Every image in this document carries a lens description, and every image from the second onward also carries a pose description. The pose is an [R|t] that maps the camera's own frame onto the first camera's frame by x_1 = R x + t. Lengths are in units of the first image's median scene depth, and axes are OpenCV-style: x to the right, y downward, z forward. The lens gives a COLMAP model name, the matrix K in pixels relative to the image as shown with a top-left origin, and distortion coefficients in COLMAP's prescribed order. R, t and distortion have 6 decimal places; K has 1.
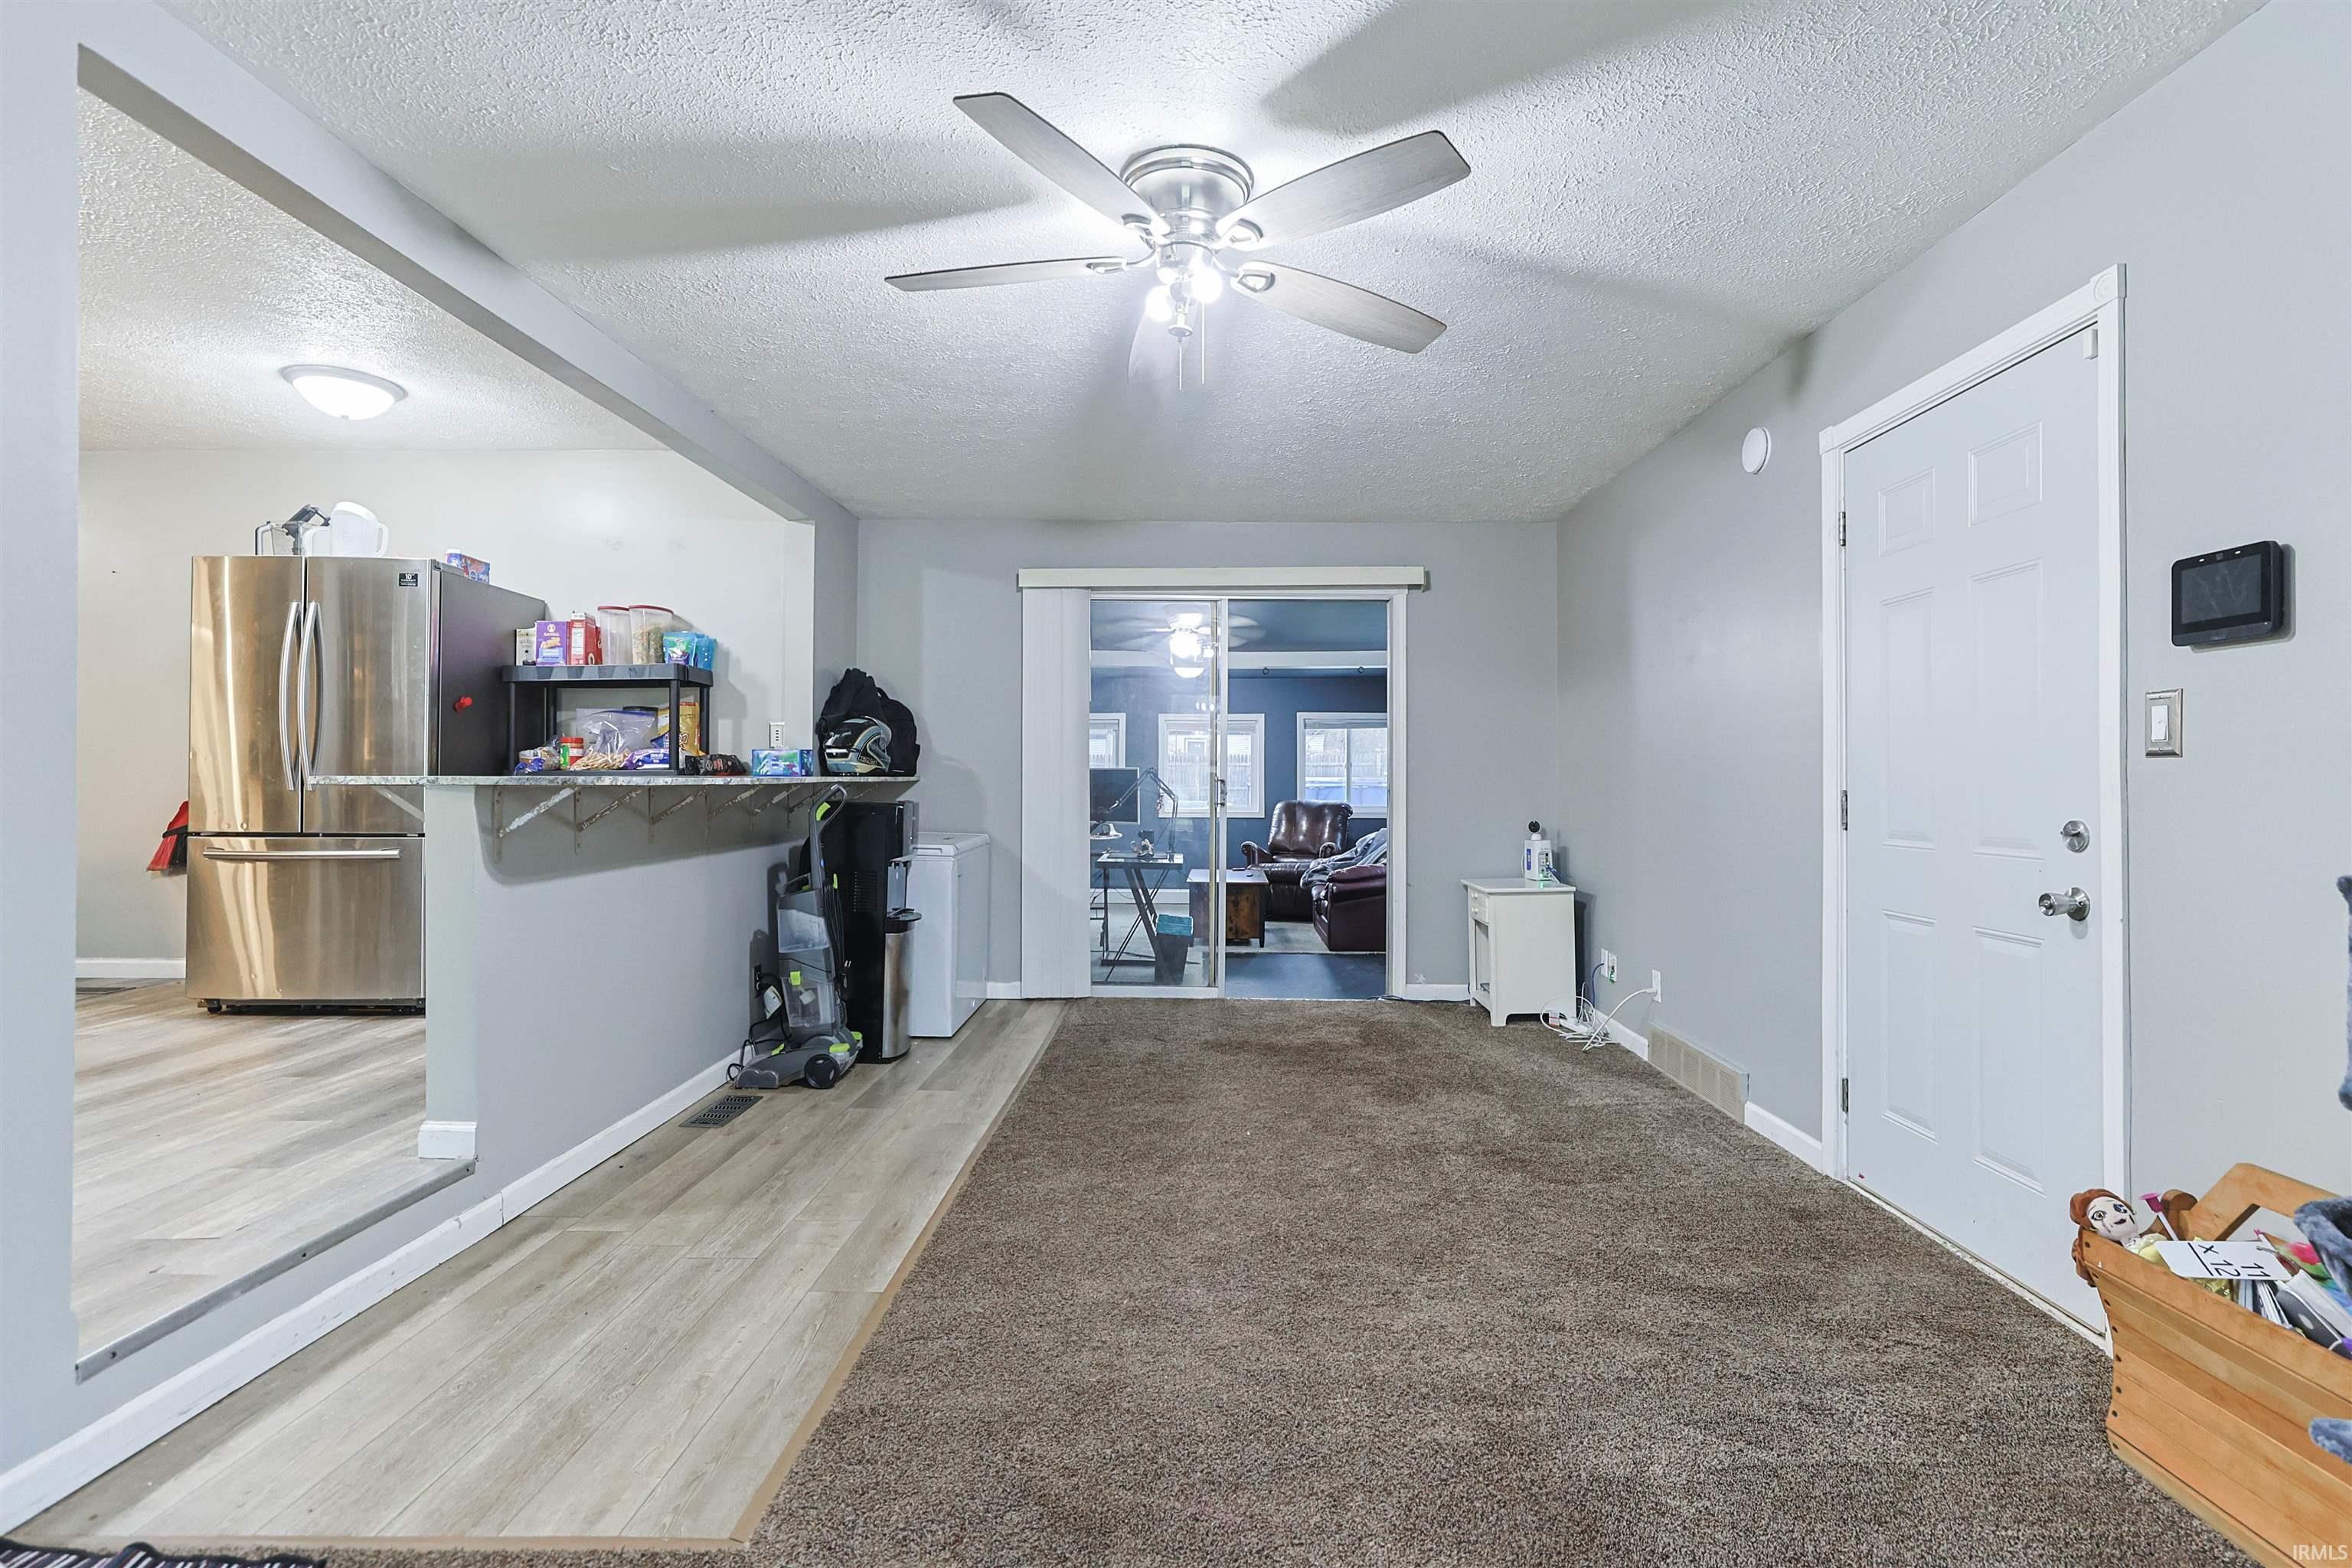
lens RADIAL K [[1115.9, 0, 1185.9], [0, 1115.9, 782.5], [0, 0, 1]] dist [-0.020596, 0.013445]
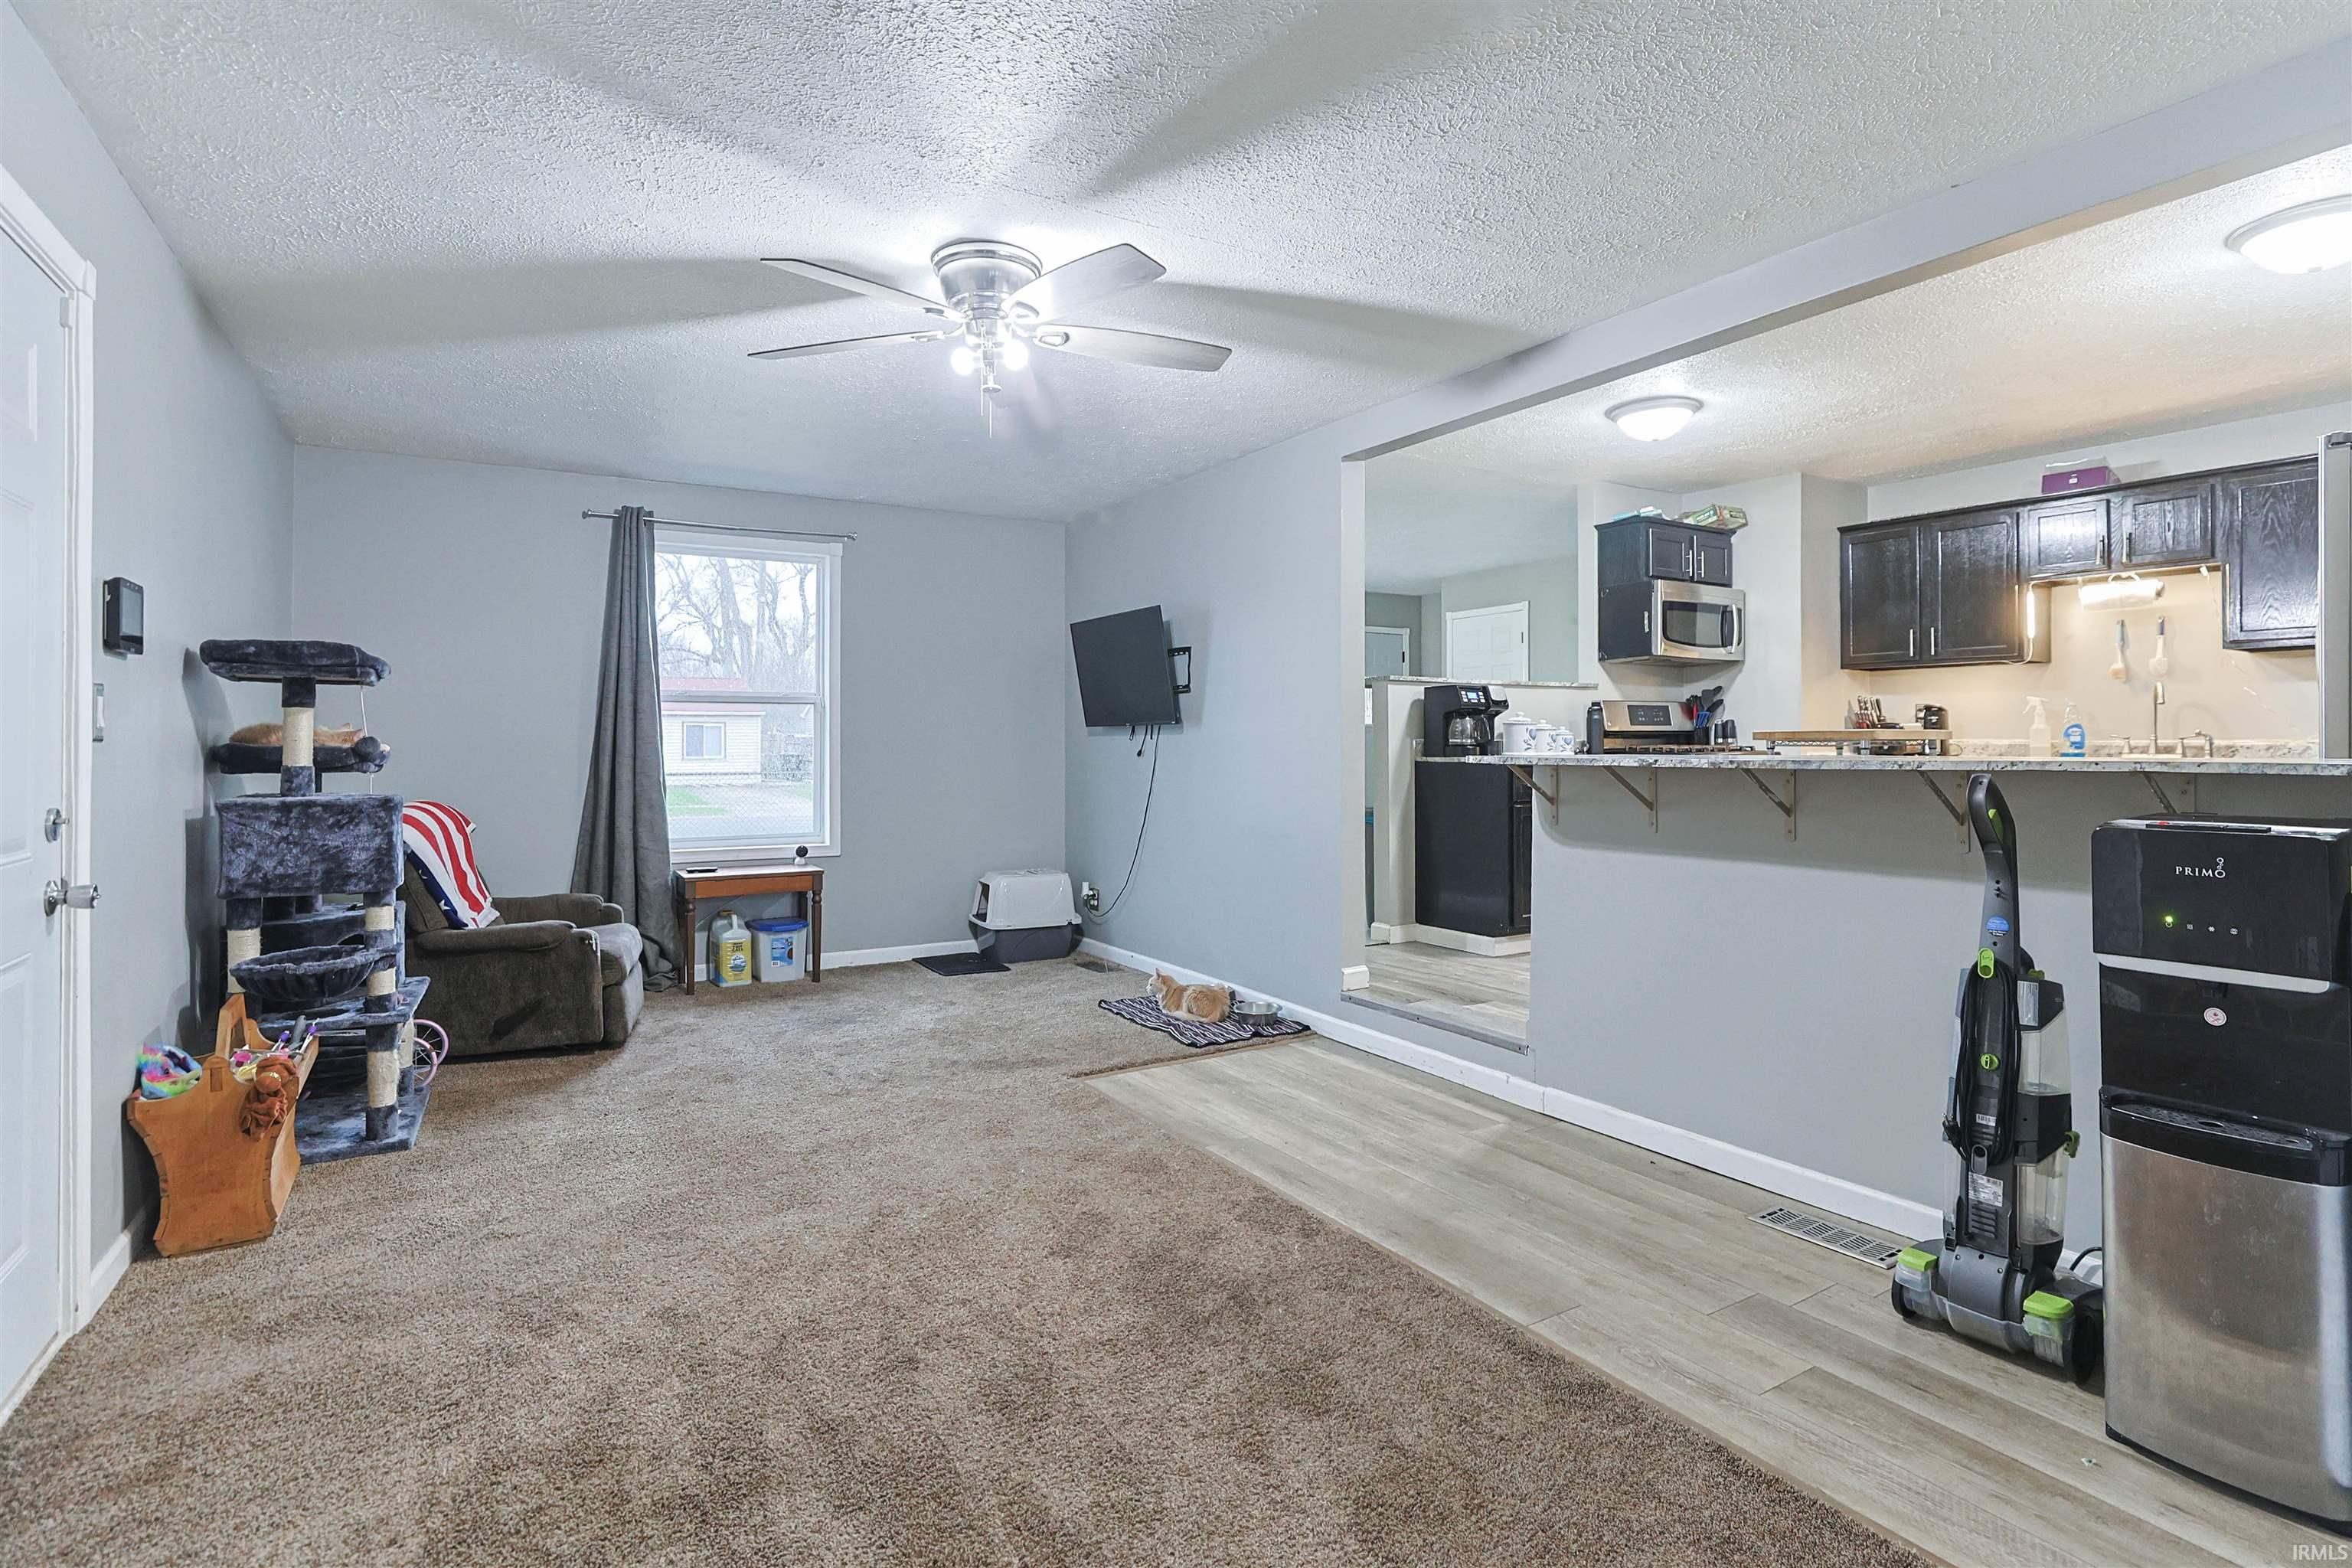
lens RADIAL K [[1152.2, 0, 1184.7], [0, 1152.2, 732.3], [0, 0, 1]] dist [-0.010317, 0.000560]
pose [[-0.844239, -0.006541, -0.535928, 0.288988], [-0.000833, 0.999940, -0.010893, -0.011018], [0.535967, -0.008750, -0.844194, 1.285967]]
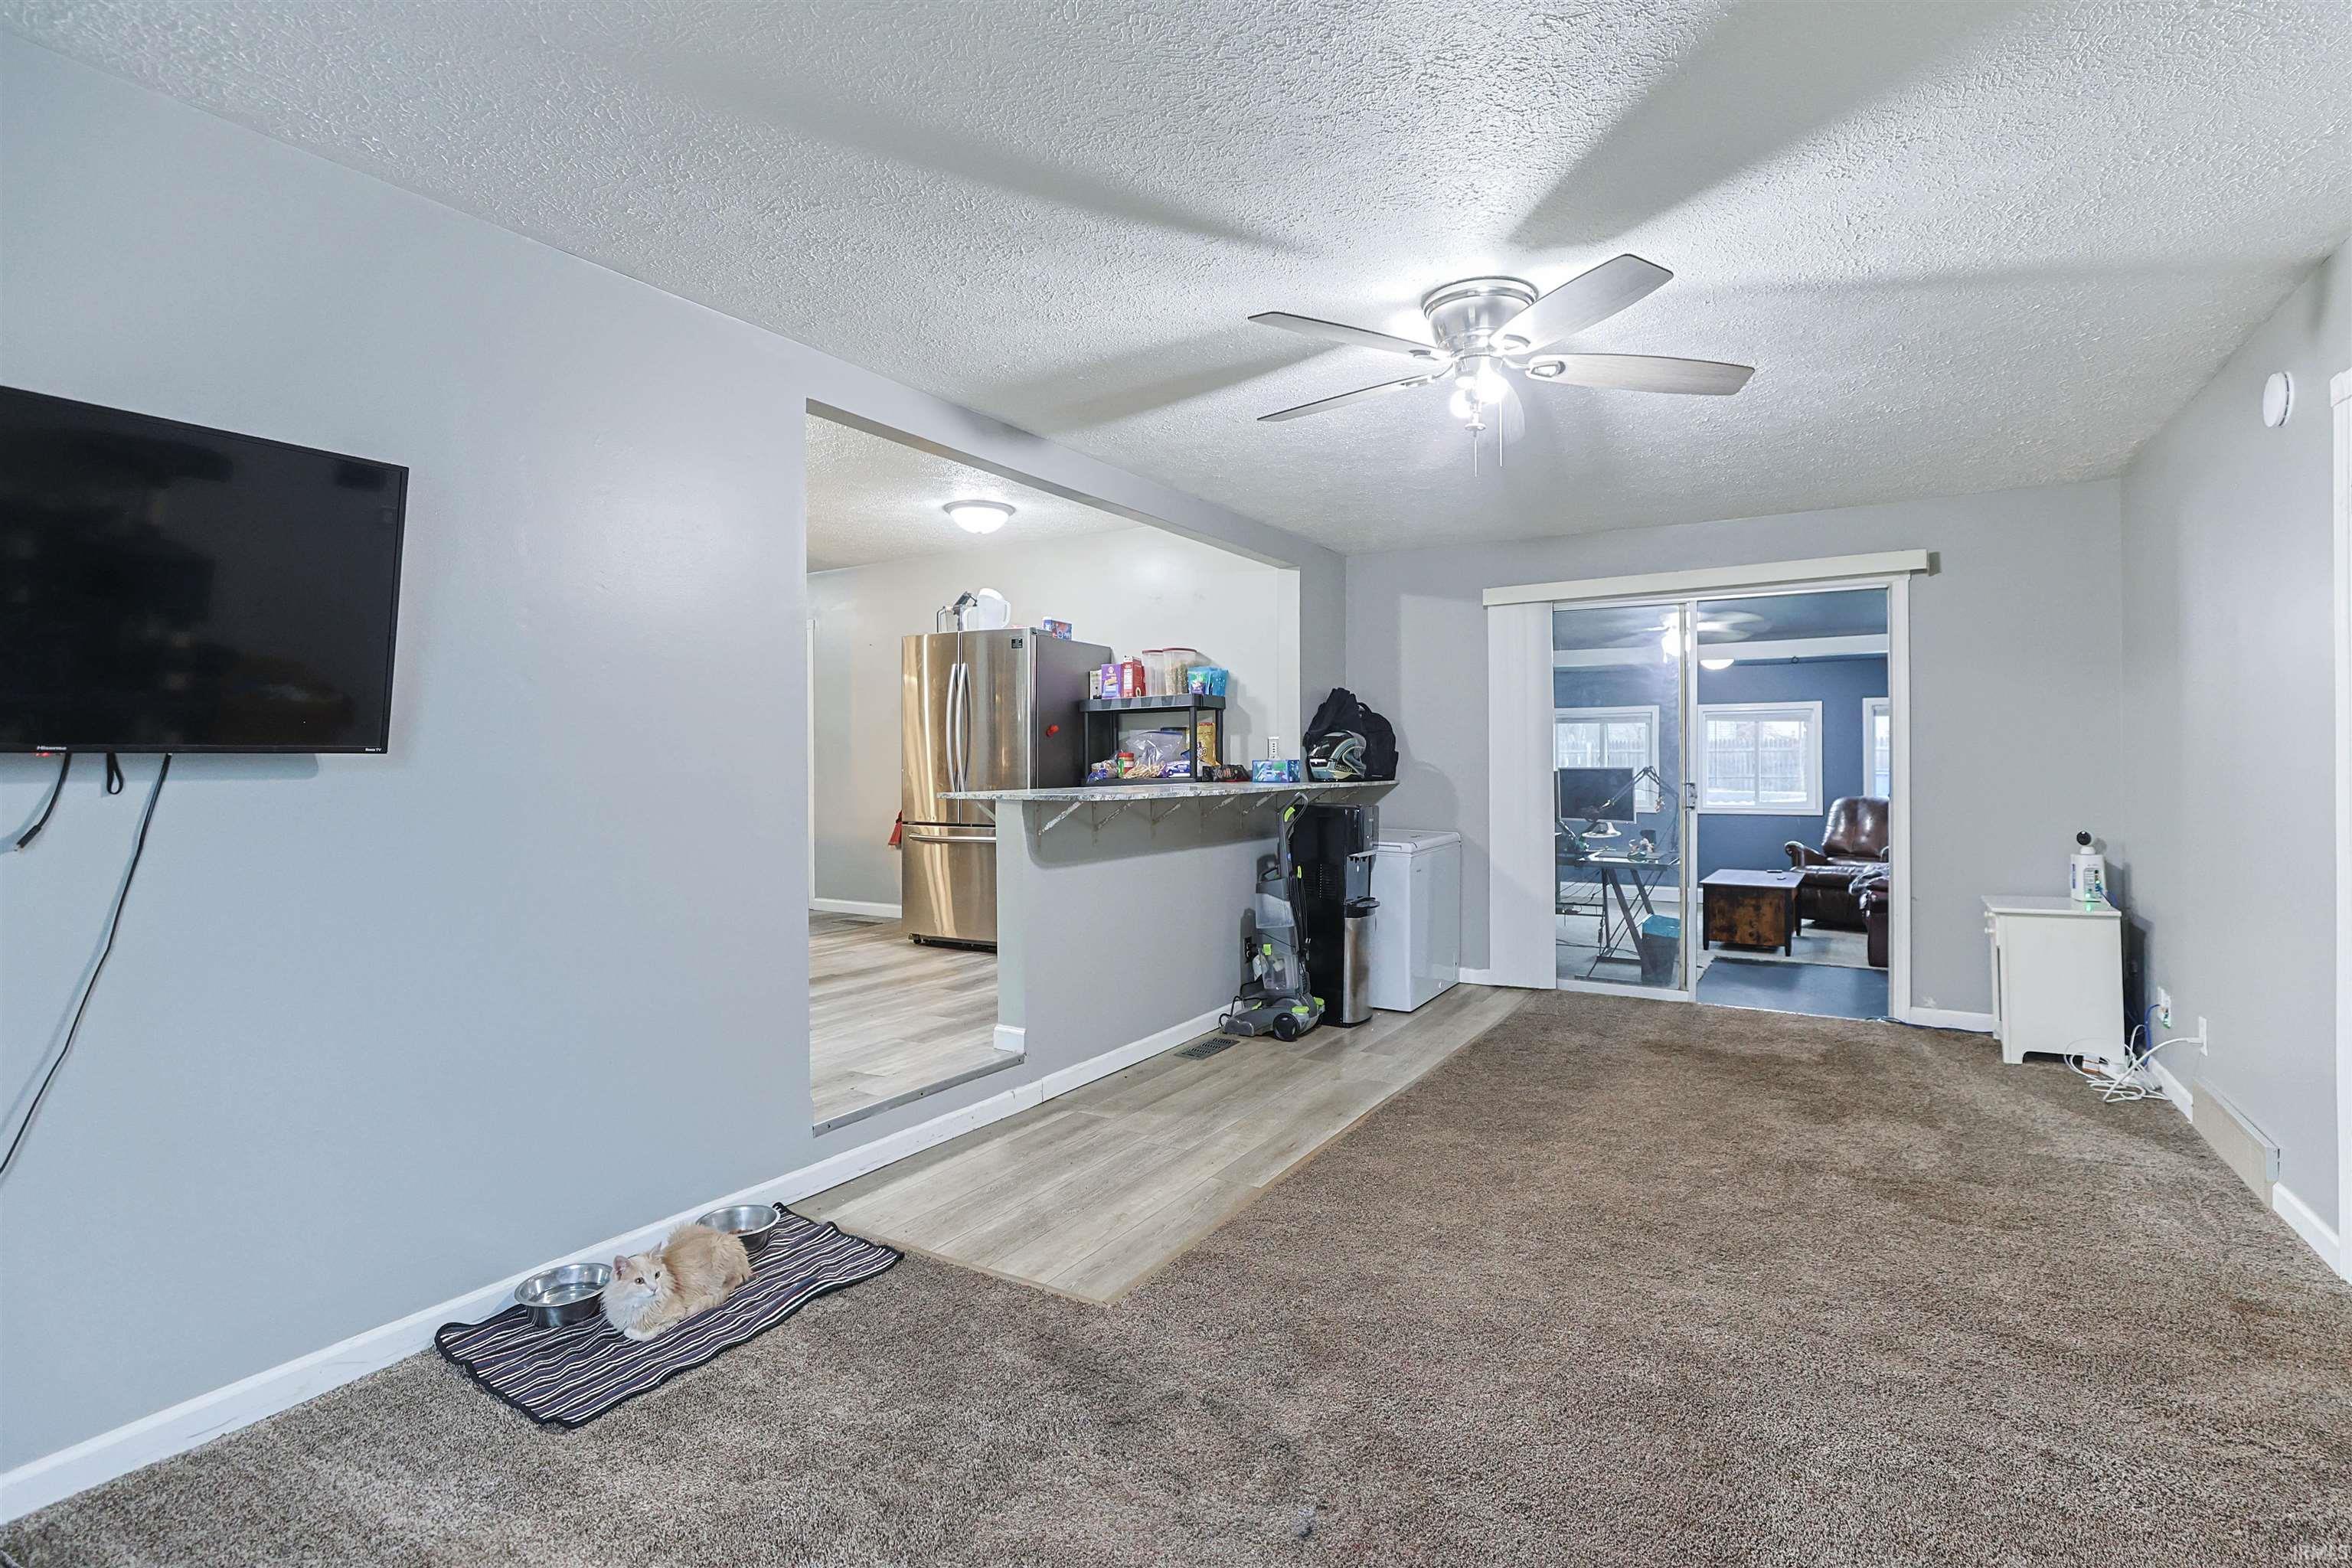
lens RADIAL K [[1115.9, 0, 1185.9], [0, 1115.9, 782.5], [0, 0, 1]] dist [-0.020596, 0.013445]
pose [[0.865321, 0.000628, -0.501217, 0.189535], [0.006434, 0.999903, 0.012360, -0.024829], [0.501176, -0.013920, 0.865233, -0.111678]]
